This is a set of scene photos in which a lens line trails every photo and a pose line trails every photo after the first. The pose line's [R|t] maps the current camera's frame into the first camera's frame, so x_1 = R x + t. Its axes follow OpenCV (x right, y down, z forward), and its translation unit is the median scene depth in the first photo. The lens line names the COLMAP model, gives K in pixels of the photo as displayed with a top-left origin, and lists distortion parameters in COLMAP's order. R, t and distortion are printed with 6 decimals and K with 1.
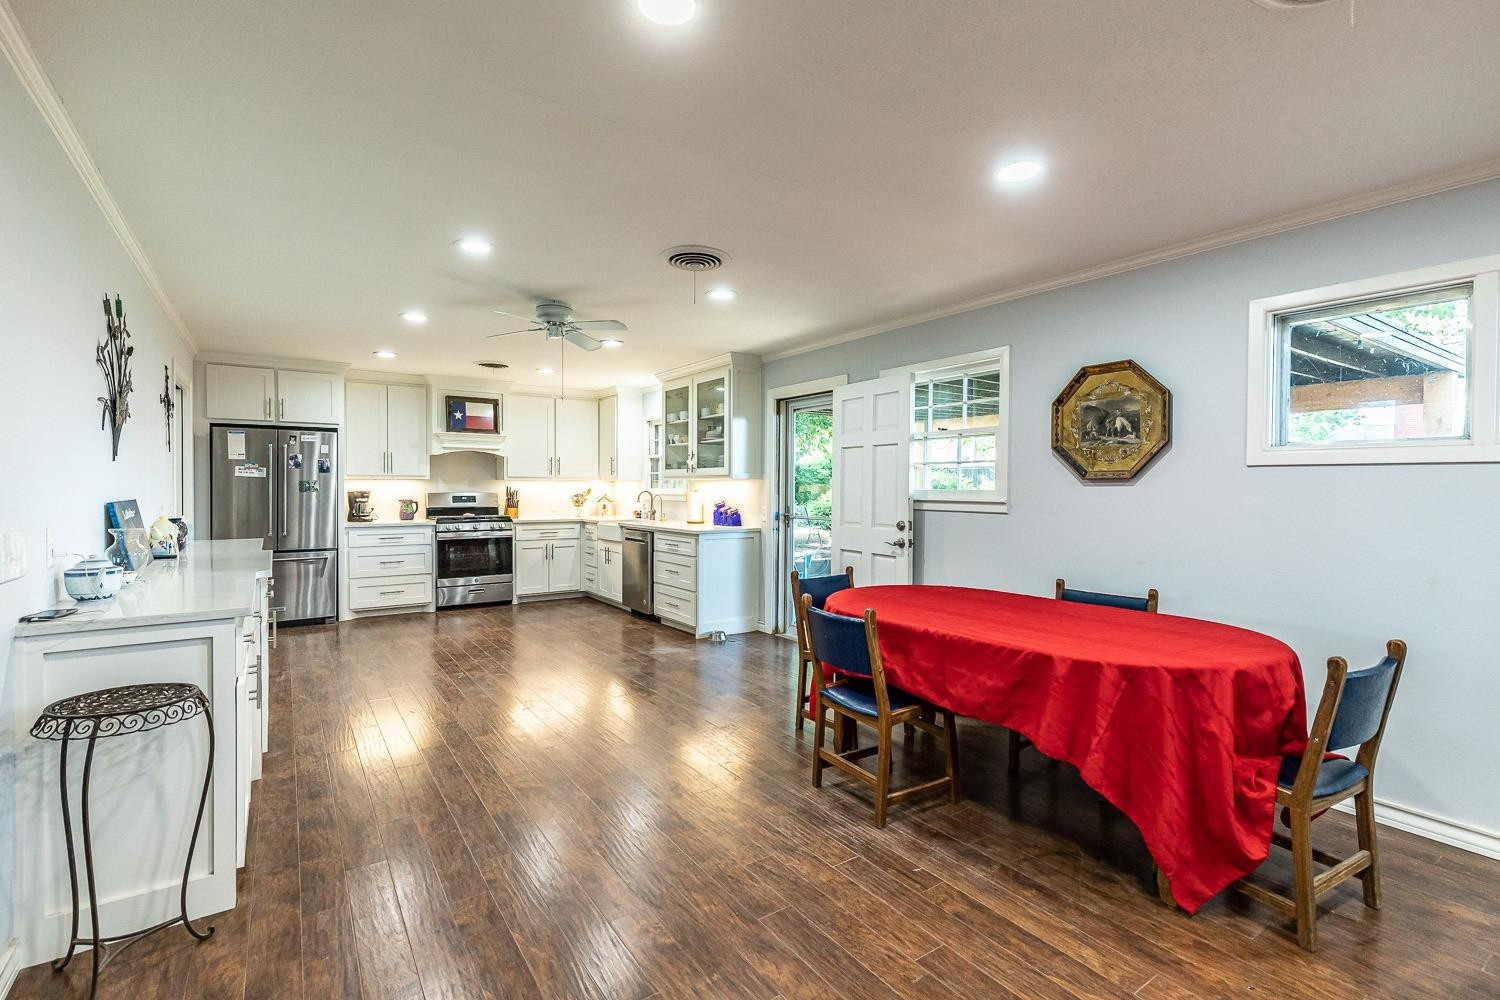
lens RADIAL K [[675.9, 0, 749.8], [0, 675.9, 495.7], [0, 0, 1]] dist [0.006947, -0.000055]
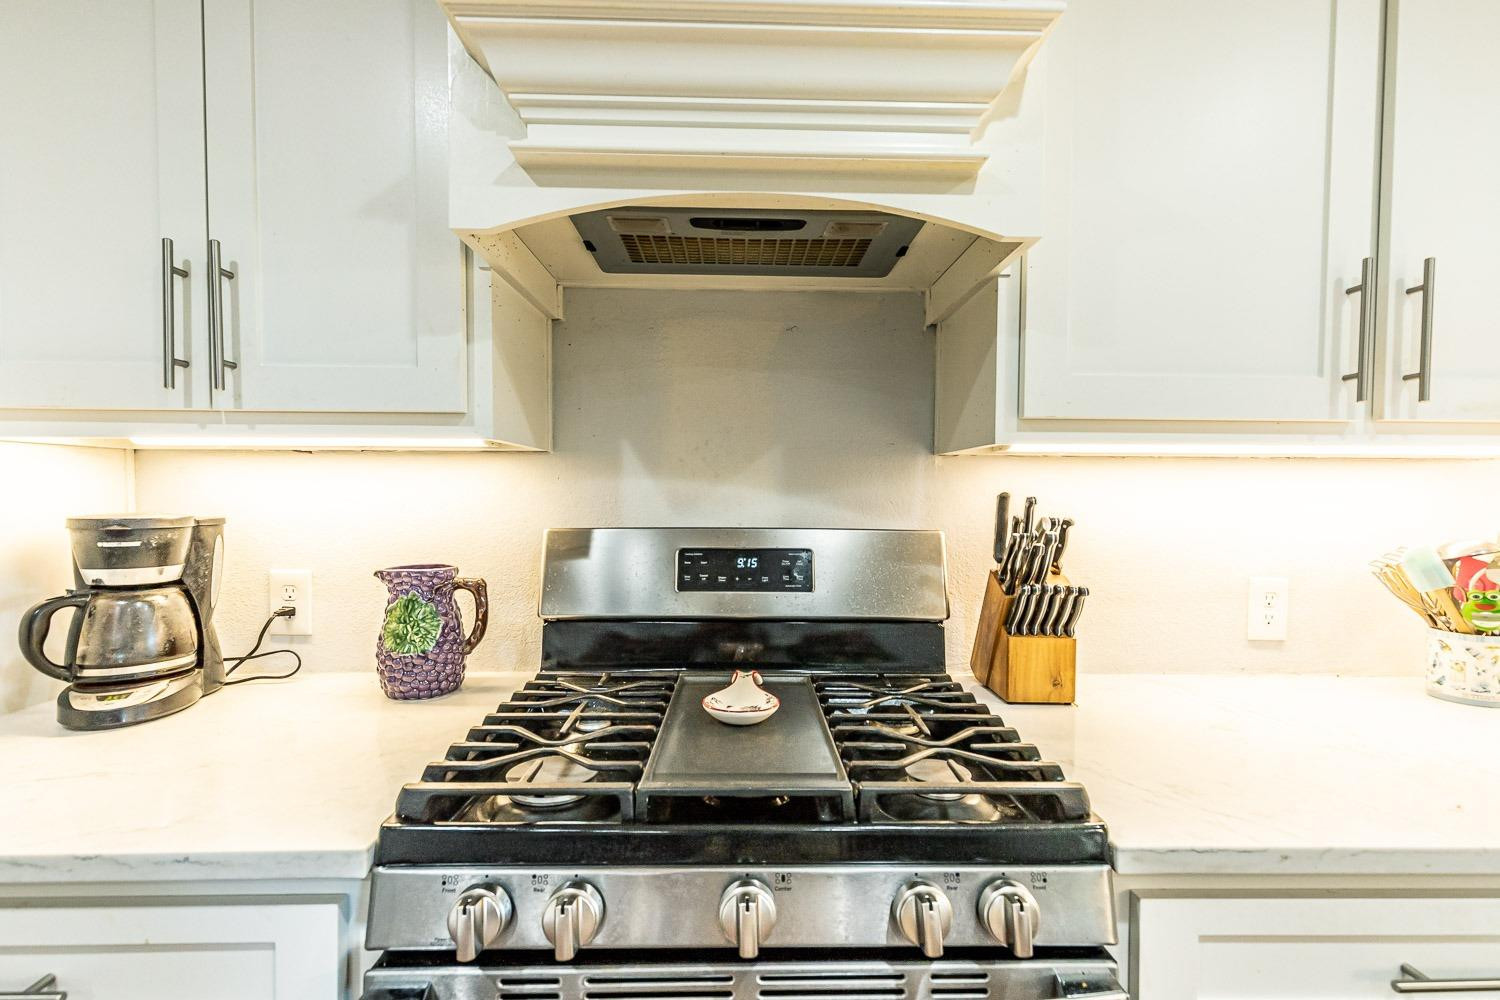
lens RADIAL K [[675.9, 0, 760.6], [0, 675.9, 502.3], [0, 0, 1]] dist [0.006947, -0.000055]
pose [[0.839789, 0.006796, -0.542870, -0.387530], [-0.009479, 0.999953, -0.002146, -0.012691], [0.542830, 0.006948, 0.839814, 1.014924]]
